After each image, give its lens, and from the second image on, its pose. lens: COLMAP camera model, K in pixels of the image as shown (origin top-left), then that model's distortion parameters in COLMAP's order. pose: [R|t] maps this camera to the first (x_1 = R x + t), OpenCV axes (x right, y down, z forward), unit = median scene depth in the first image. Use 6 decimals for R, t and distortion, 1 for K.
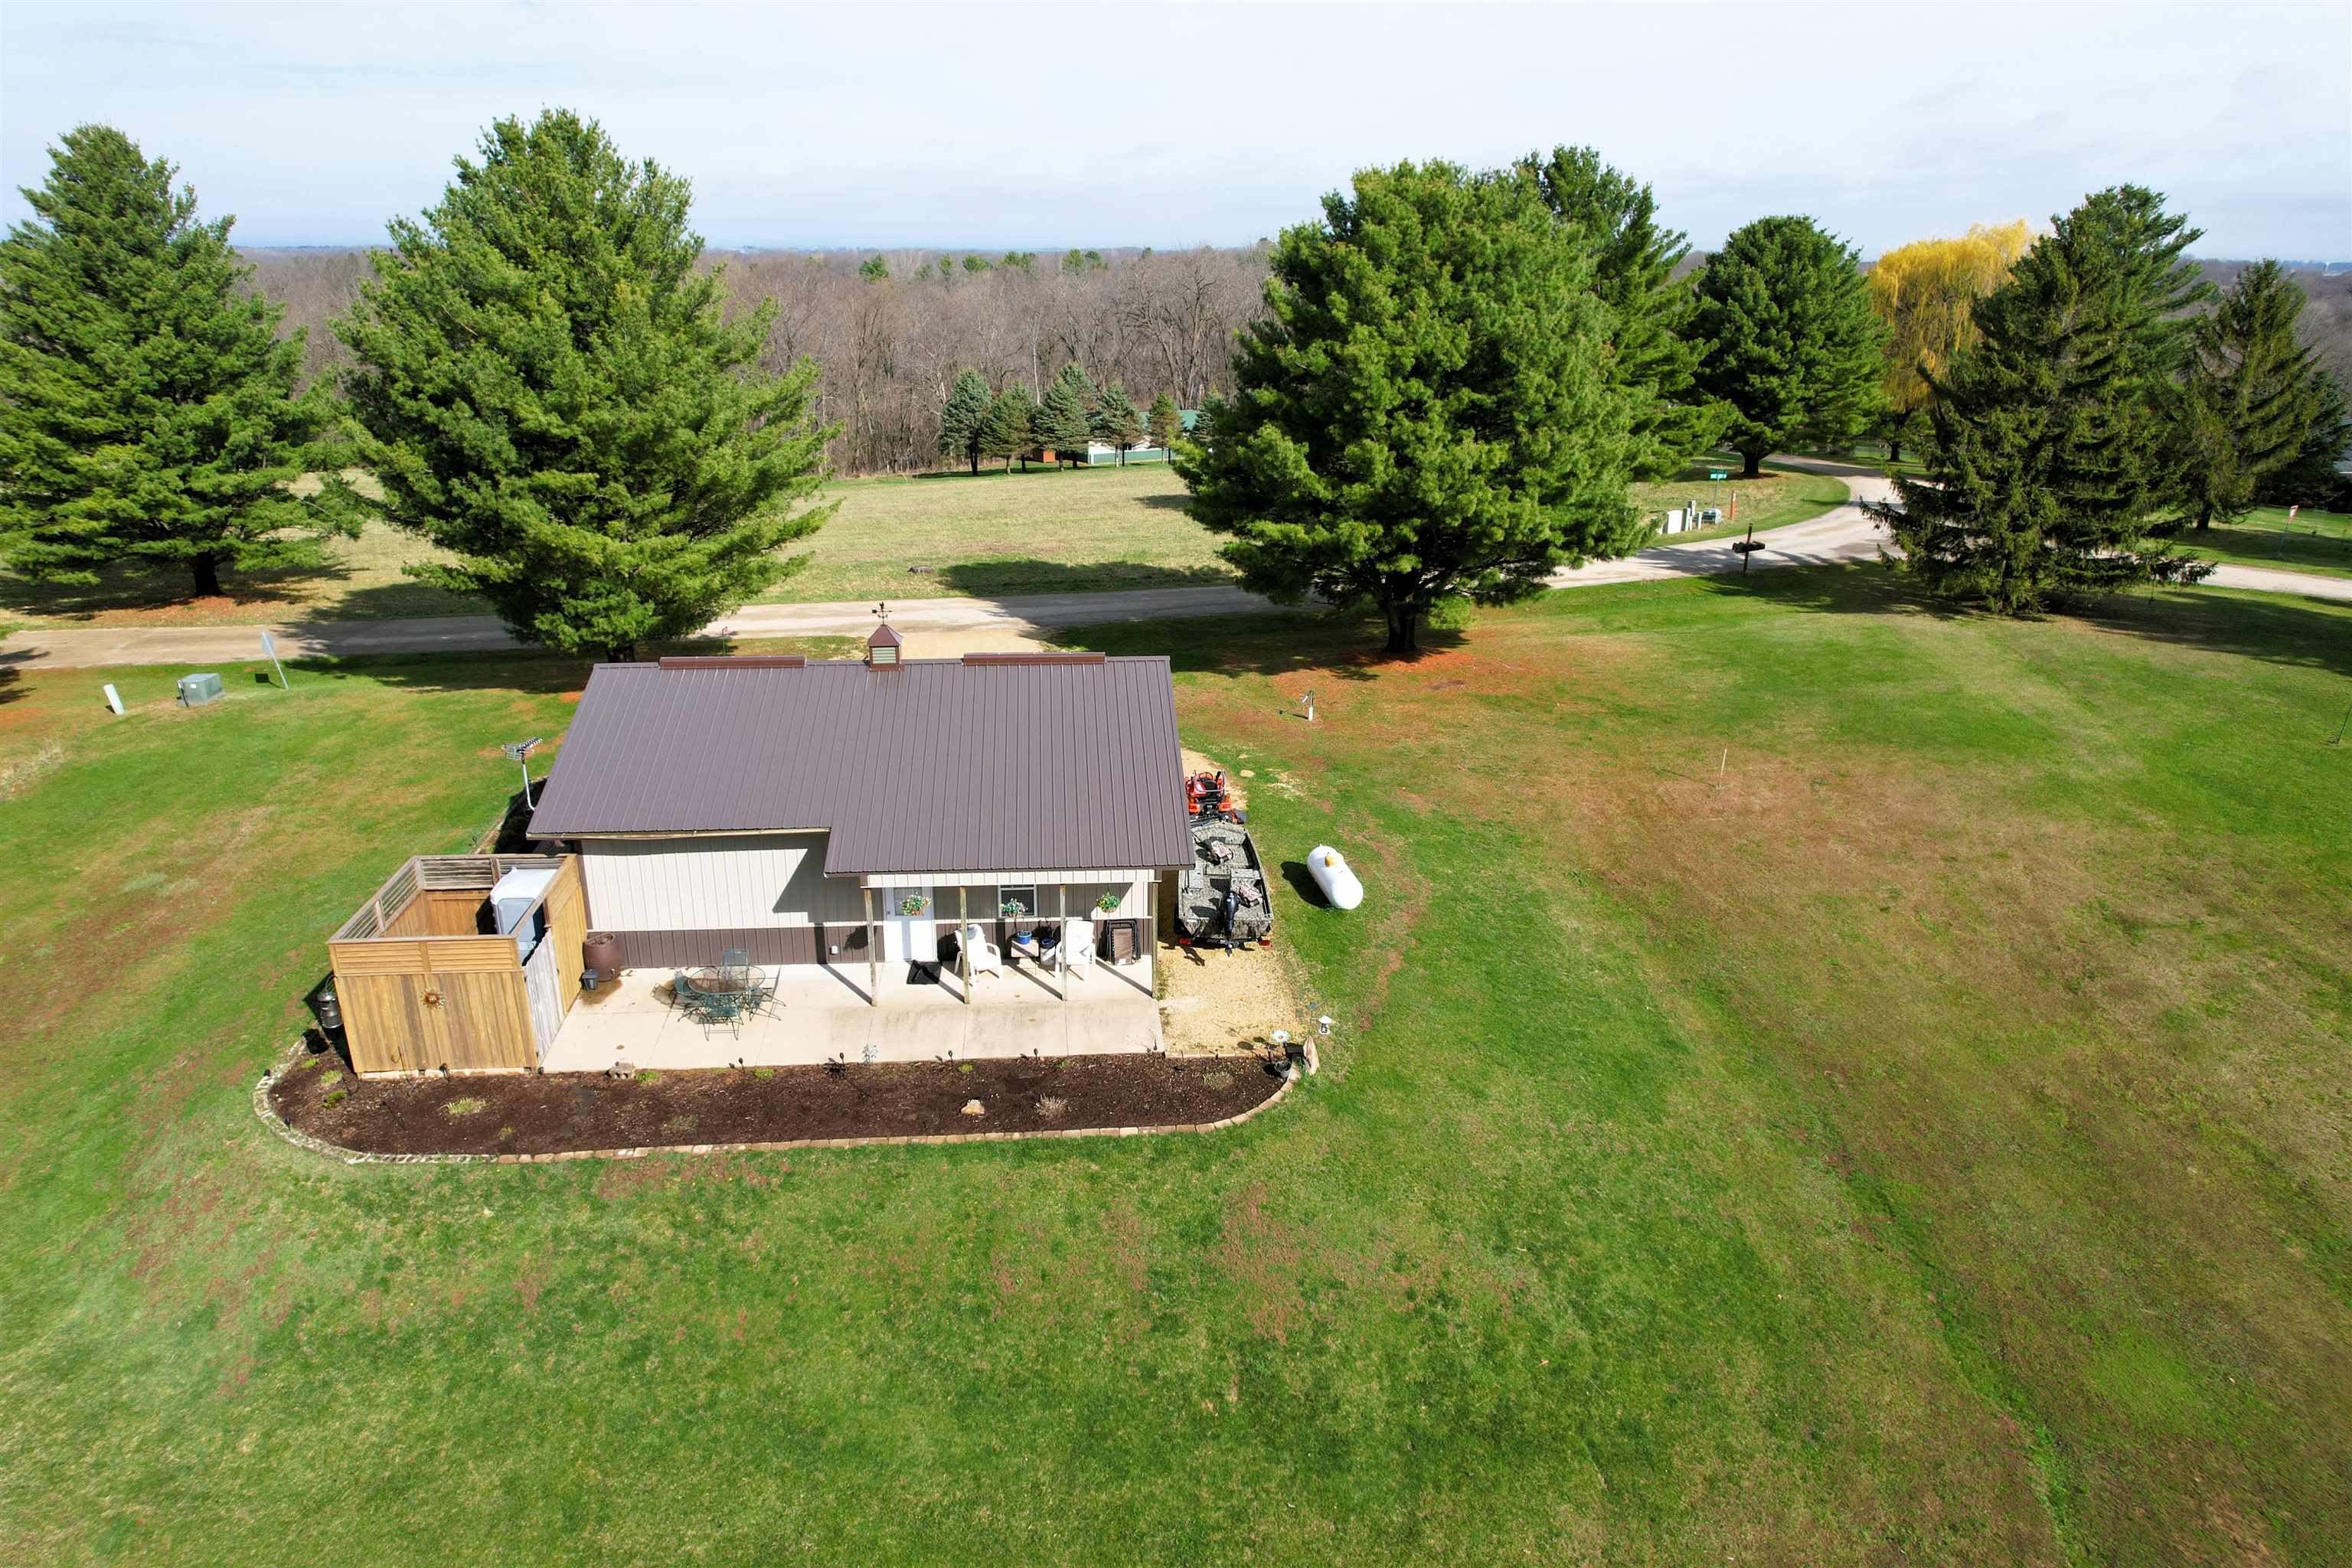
lens RADIAL K [[1494.5, 0, 1188.8], [0, 1494.5, 774.4], [0, 0, 1]] dist [-0.083651, 0.071752]
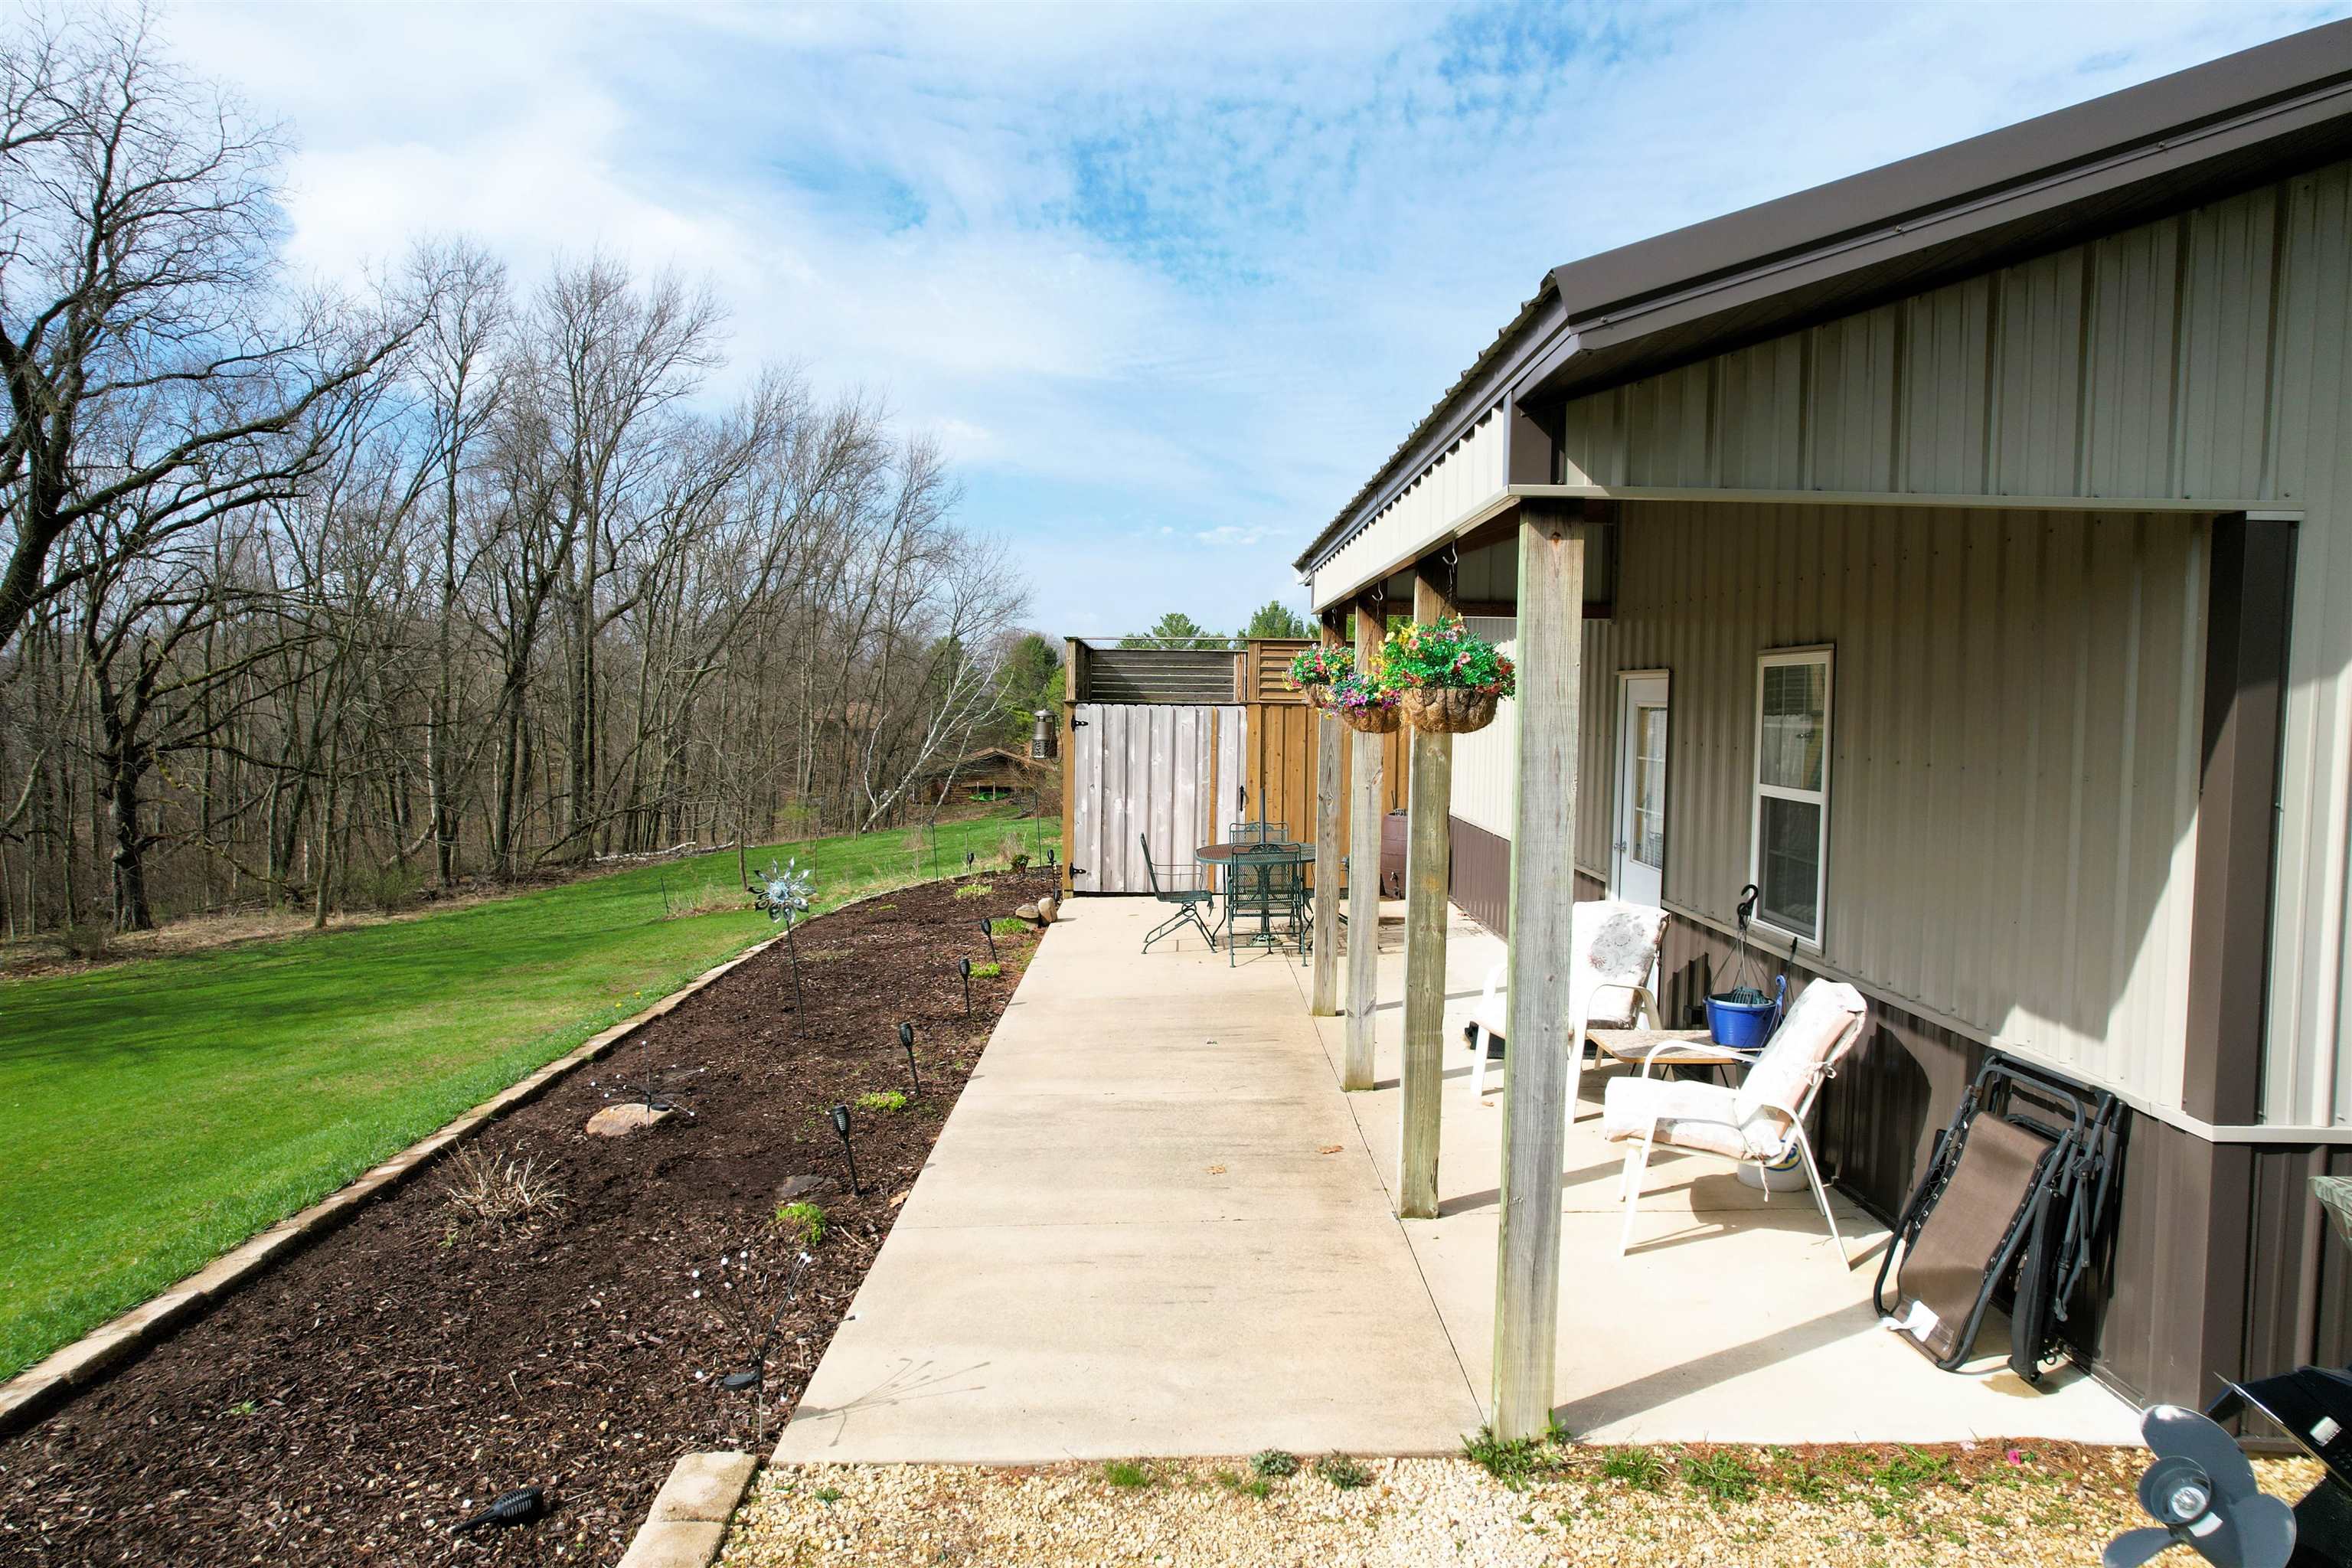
lens RADIAL K [[1508.5, 0, 1176.0], [0, 1508.5, 784.0], [0, 0, 1]] dist [-0.088118, 0.080223]
pose [[-0.080240, 0.046375, -0.995696, 0.077647], [-0.345706, 0.935620, 0.071436, 0.064295], [0.934906, 0.349950, -0.059042, 0.658375]]
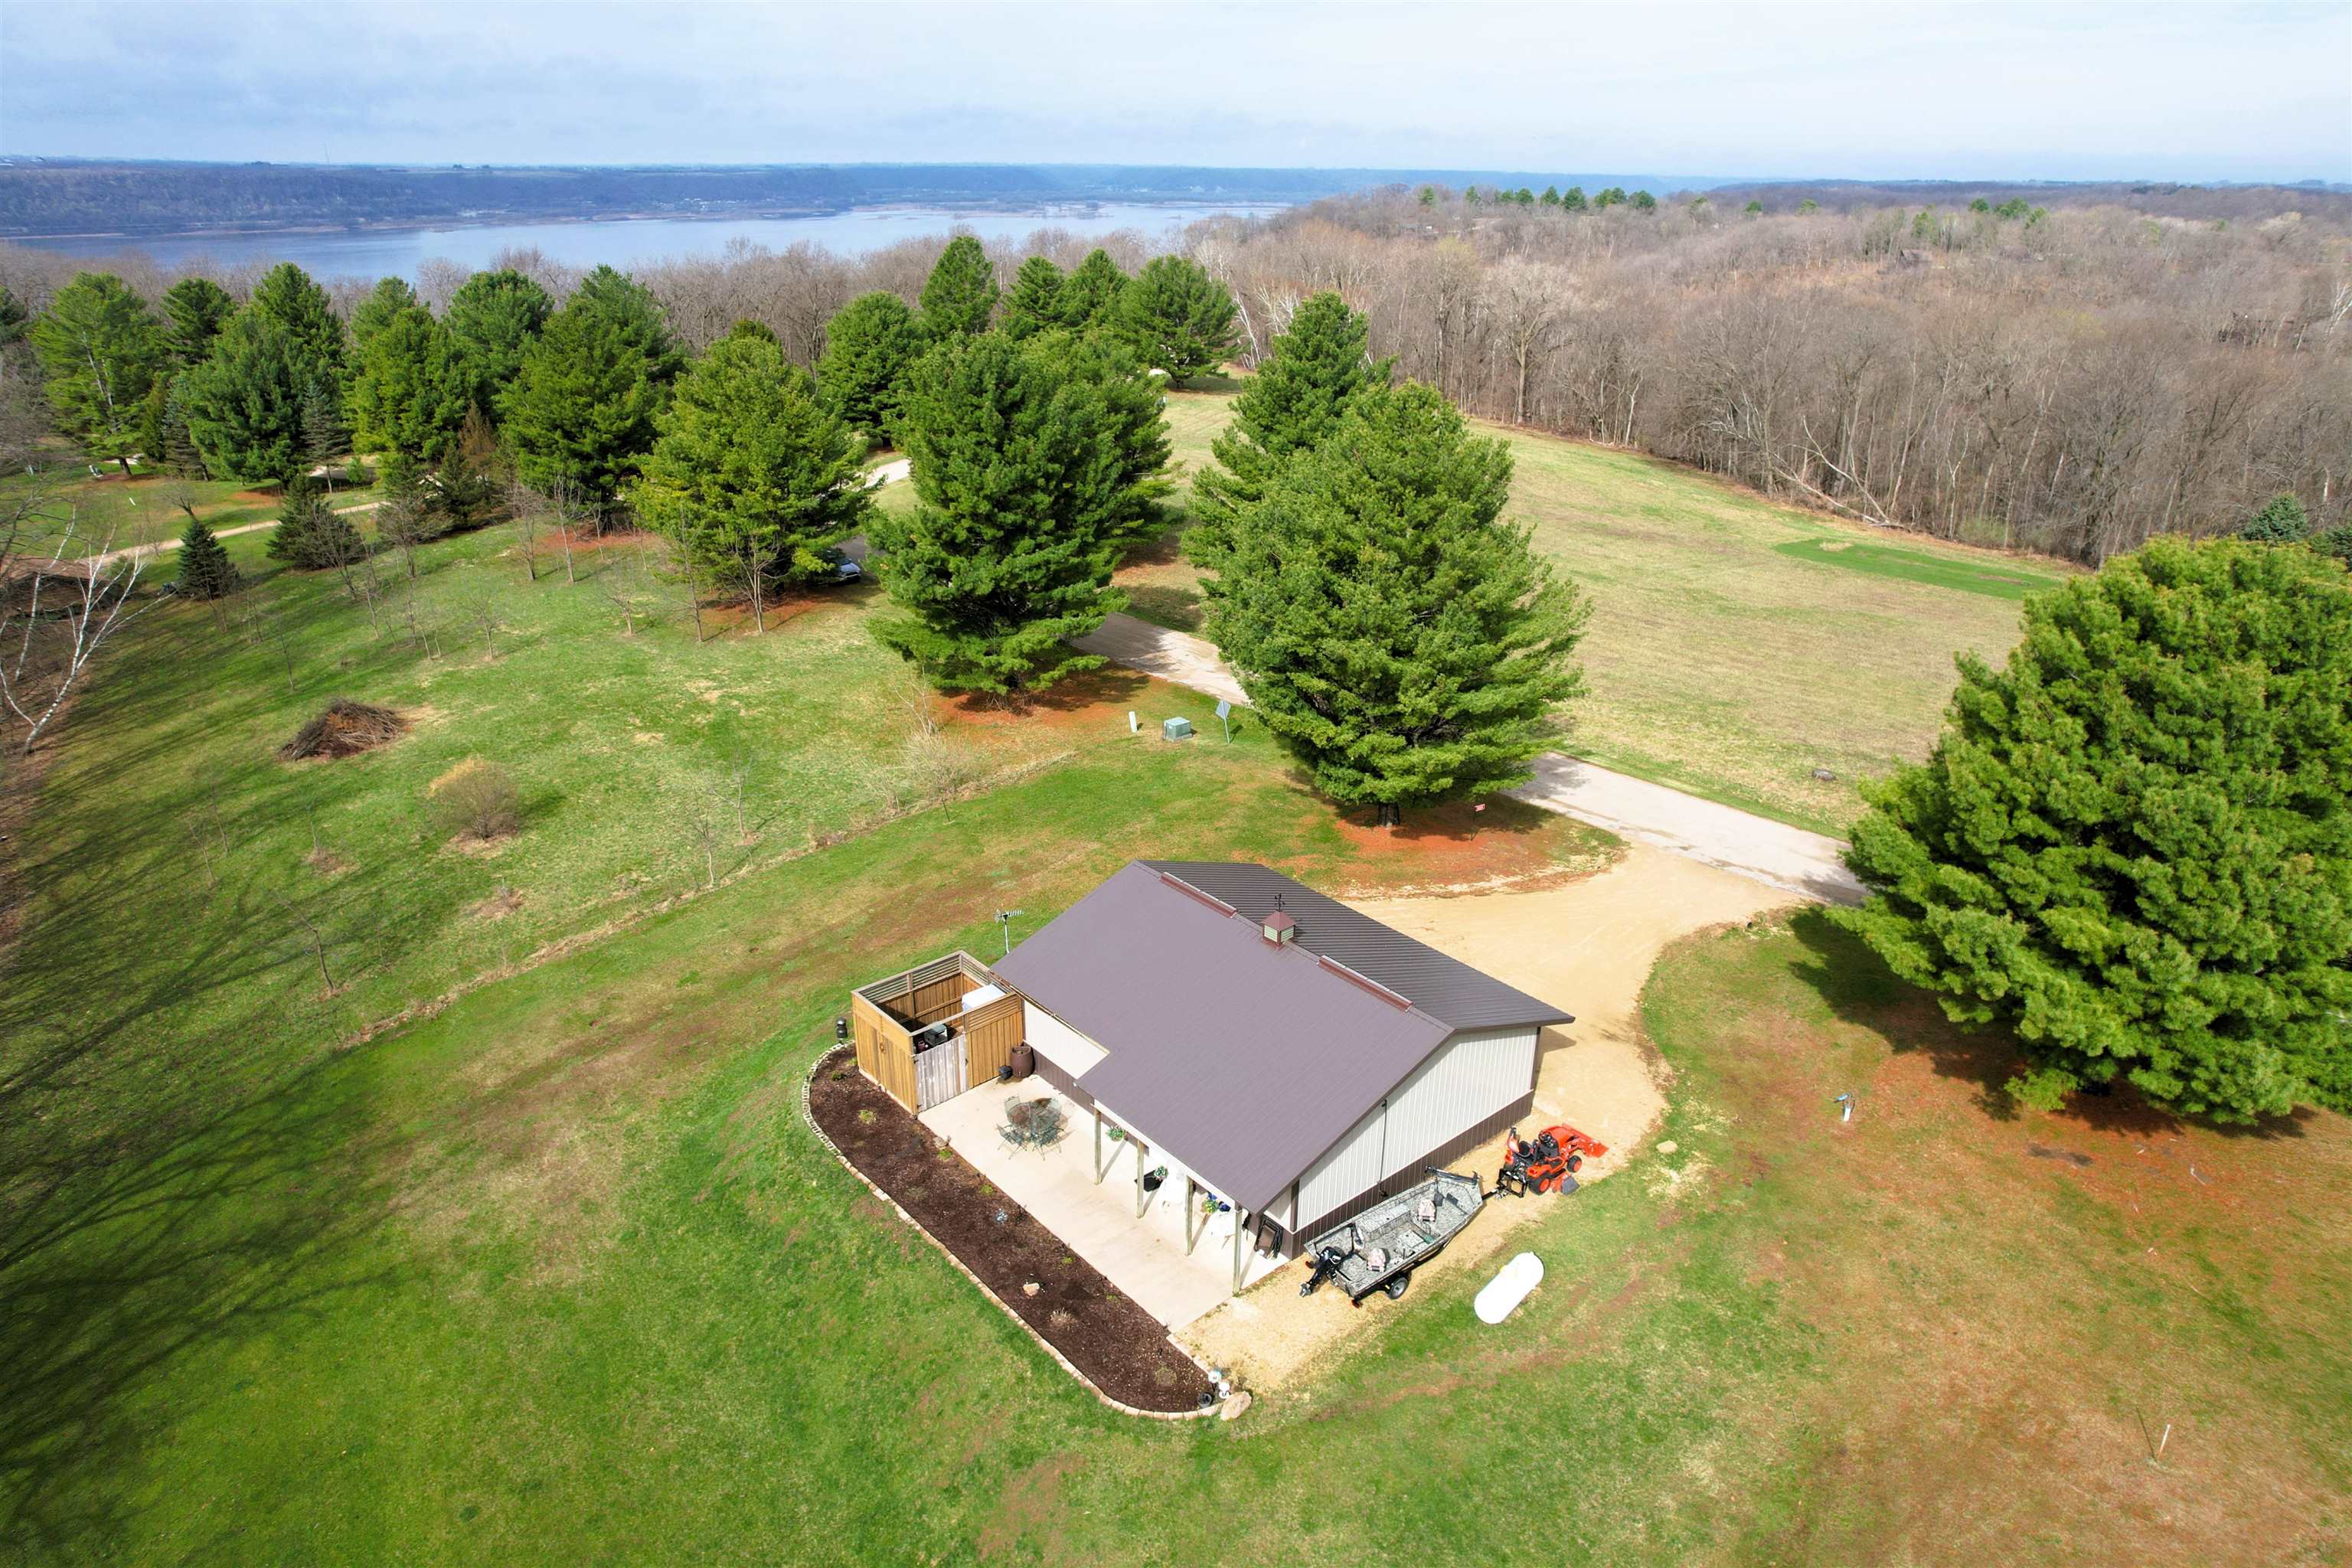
lens RADIAL K [[1508.5, 0, 1176.0], [0, 1508.5, 784.0], [0, 0, 1]] dist [-0.088118, 0.080223]
pose [[0.579843, 0.308206, -0.754183, 0.515101], [-0.272113, 0.945791, 0.177298, -0.311023], [0.767943, 0.102418, 0.632277, 0.095878]]
